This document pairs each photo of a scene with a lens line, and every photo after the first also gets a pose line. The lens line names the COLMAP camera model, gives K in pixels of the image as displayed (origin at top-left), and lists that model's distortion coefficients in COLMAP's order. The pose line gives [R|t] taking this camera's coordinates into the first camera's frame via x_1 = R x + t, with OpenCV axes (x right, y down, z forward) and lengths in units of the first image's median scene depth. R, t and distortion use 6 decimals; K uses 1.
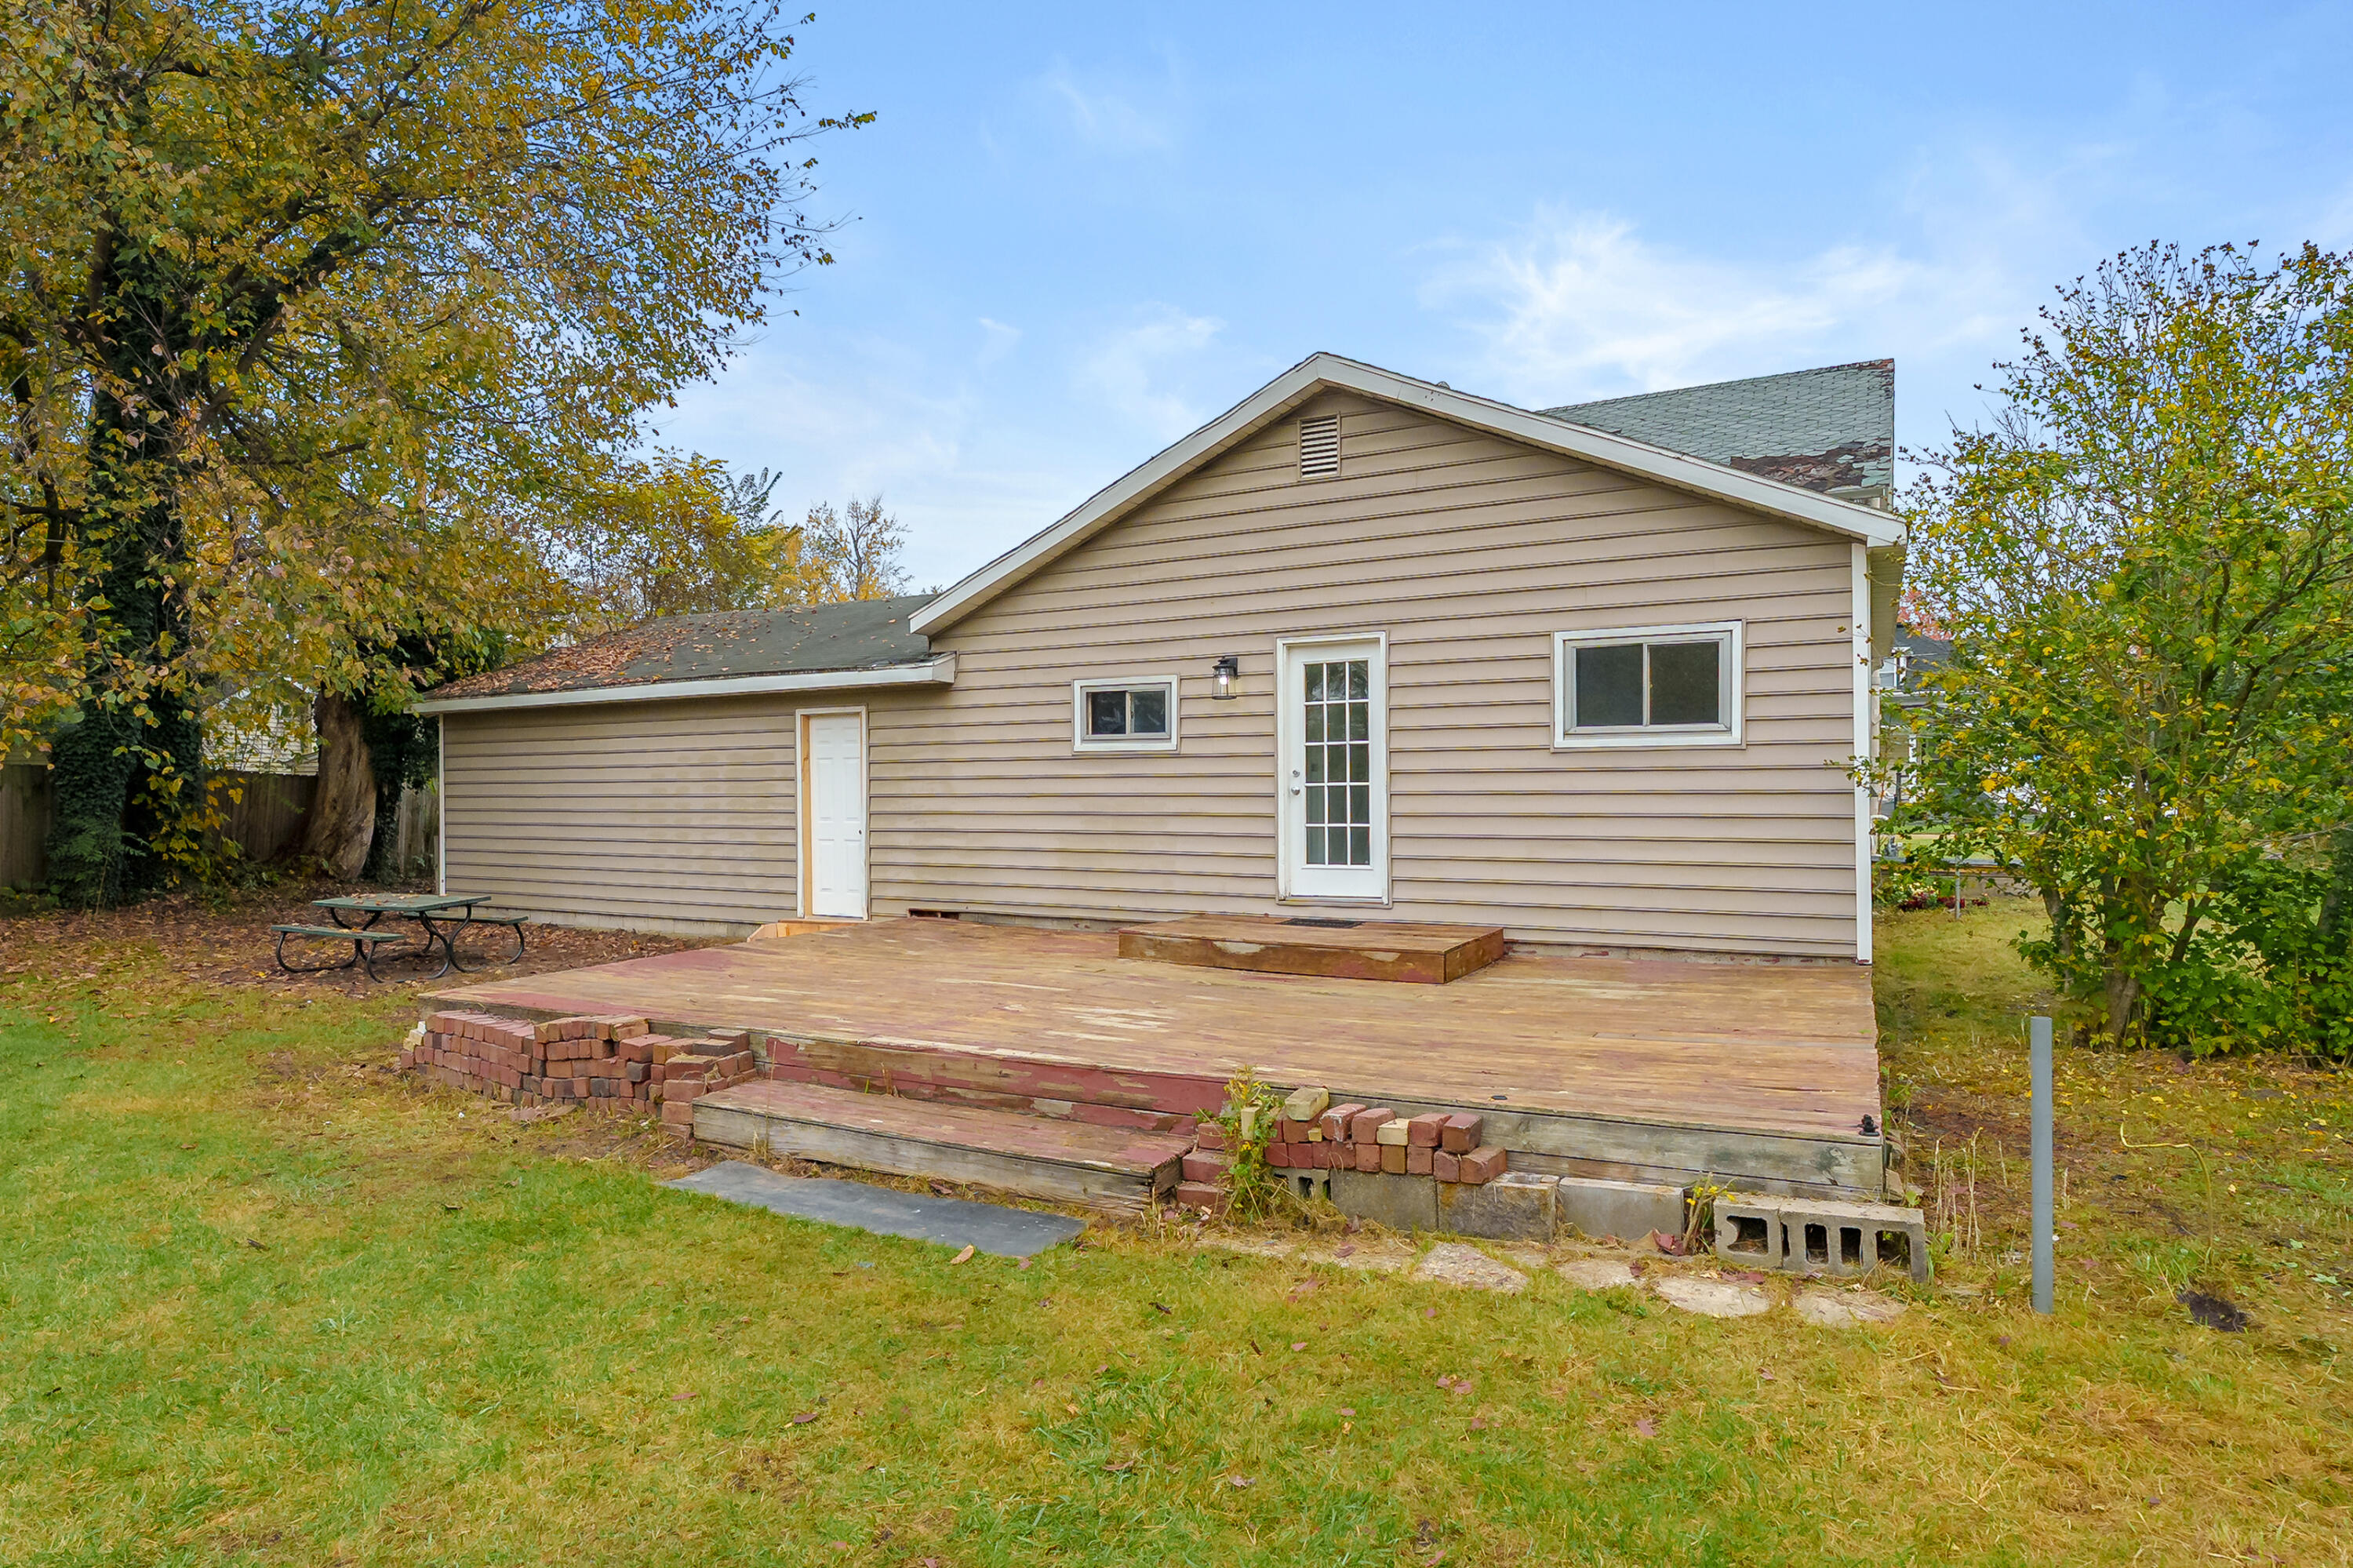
lens RADIAL K [[1304.1, 0, 1175.8], [0, 1304.1, 789.7], [0, 0, 1]] dist [-0.008868, -0.002192]
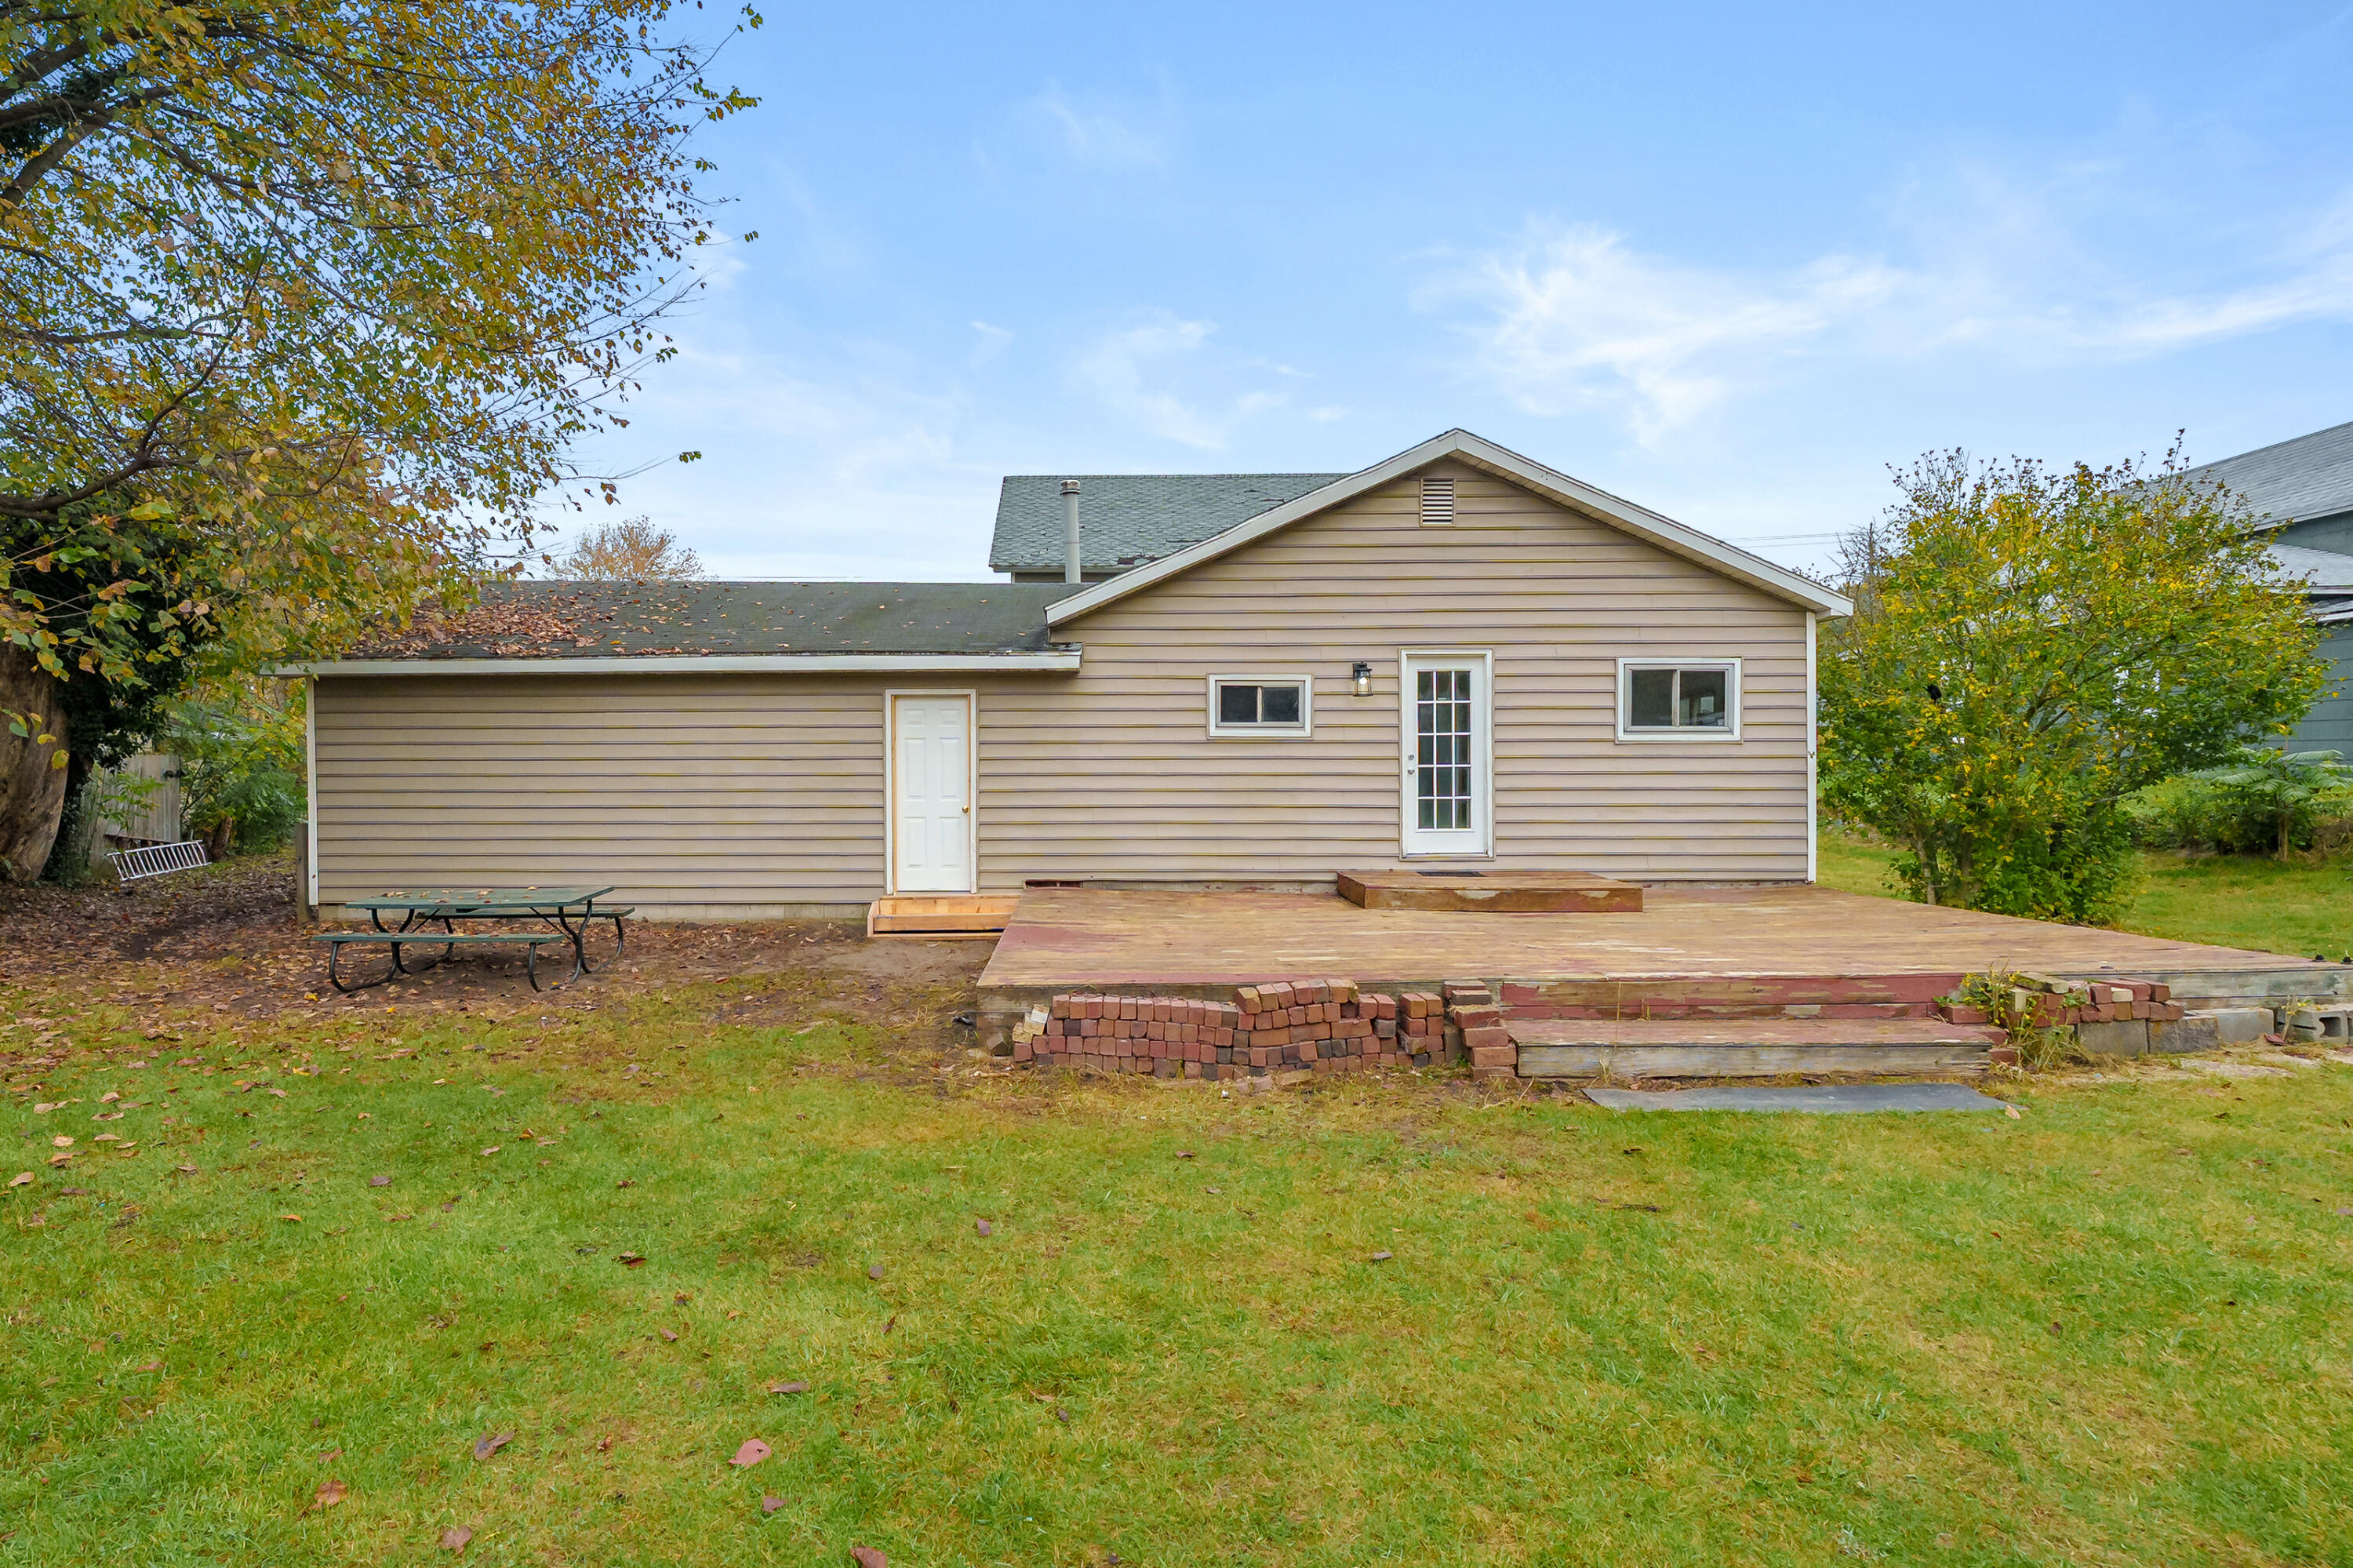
lens RADIAL K [[1084.4, 0, 1175.2], [0, 1084.4, 782.6], [0, 0, 1]] dist [-0.005577, 0.001310]
pose [[0.879837, -0.001113, 0.475275, -0.617566], [-0.002714, 0.999969, 0.007367, 0.005025], [-0.475268, -0.007772, 0.879806, 0.185375]]
